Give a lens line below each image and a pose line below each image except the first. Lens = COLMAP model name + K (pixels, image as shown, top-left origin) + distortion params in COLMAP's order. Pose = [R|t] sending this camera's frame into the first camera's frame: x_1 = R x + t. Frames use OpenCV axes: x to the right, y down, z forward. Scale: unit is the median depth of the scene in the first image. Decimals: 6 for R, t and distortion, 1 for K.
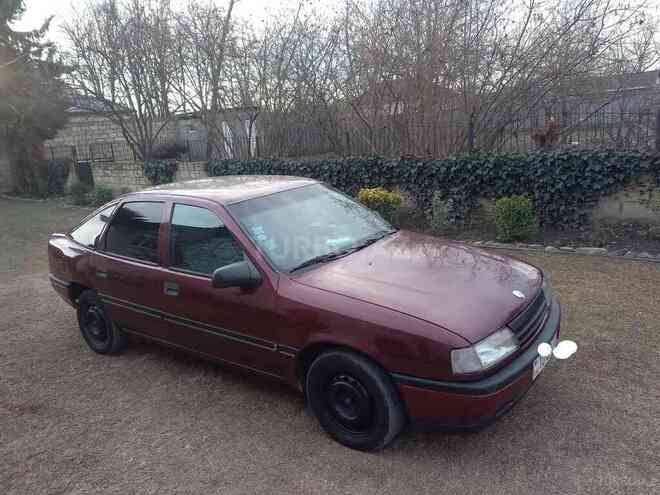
lens RADIAL K [[495.8, 0, 330.0], [0, 495.8, 247.5], [0, 0, 1]] dist [0.058193, -0.031021]
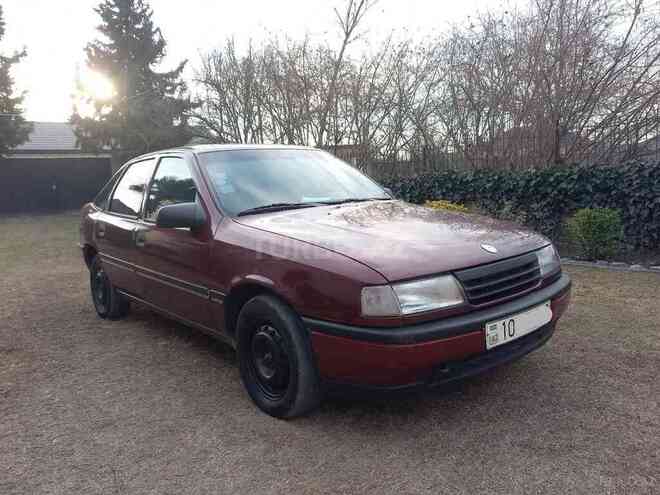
lens RADIAL K [[502.3, 0, 330.4], [0, 502.3, 244.8], [0, 0, 1]] dist [0.034020, -0.005071]
pose [[0.970709, 0.059951, -0.232657, 0.121518], [-0.083152, 0.992353, -0.091224, 0.069949], [0.225409, 0.107897, 0.968271, 0.063821]]
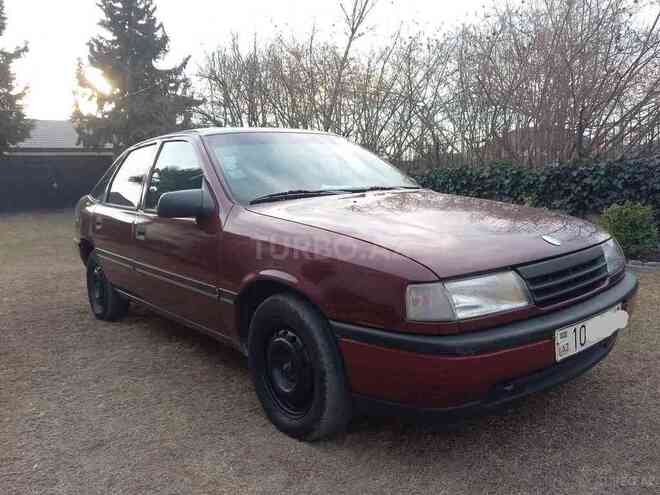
lens RADIAL K [[502.3, 0, 330.4], [0, 502.3, 244.8], [0, 0, 1]] dist [0.034020, -0.005071]
pose [[0.969413, 0.063852, -0.236982, 0.096228], [-0.087868, 0.991856, -0.092197, 0.072170], [0.229166, 0.110200, 0.967129, 0.106395]]
